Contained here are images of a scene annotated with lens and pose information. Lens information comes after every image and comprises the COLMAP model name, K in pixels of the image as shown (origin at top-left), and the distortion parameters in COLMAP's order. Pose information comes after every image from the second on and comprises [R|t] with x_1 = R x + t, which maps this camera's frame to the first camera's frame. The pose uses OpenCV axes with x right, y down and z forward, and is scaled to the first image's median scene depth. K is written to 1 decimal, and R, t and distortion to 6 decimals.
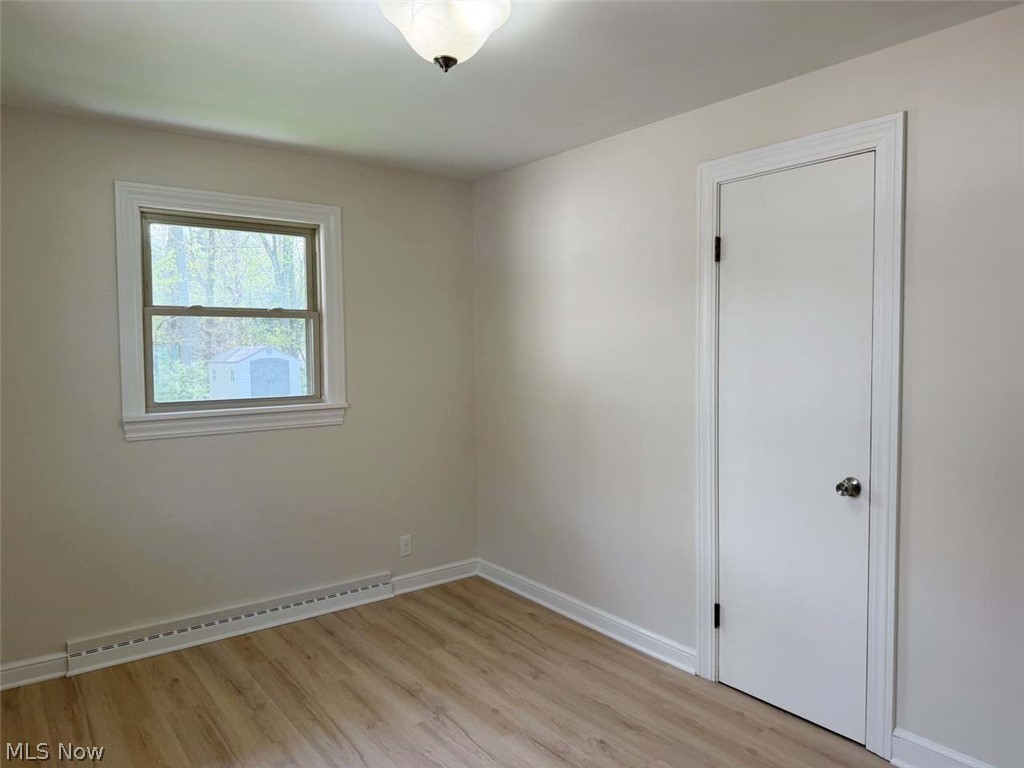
lens RADIAL K [[714.5, 0, 512.0], [0, 714.5, 384.0], [0, 0, 1]] dist [-0.002698, 0.006168]
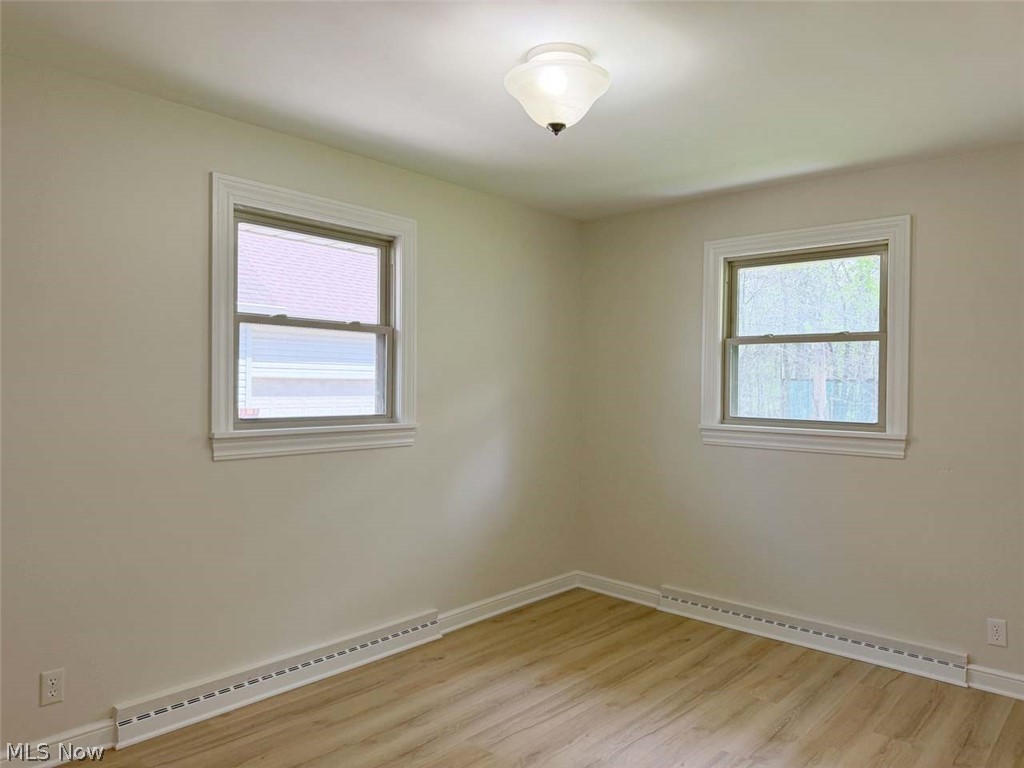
lens RADIAL K [[714.5, 0, 512.0], [0, 714.5, 384.0], [0, 0, 1]] dist [-0.002698, 0.006168]
pose [[0.194563, 0.014357, -0.980785, 0.615455], [-0.065895, 0.997825, 0.001535, -0.005921], [0.978674, 0.064330, 0.195086, 0.400329]]
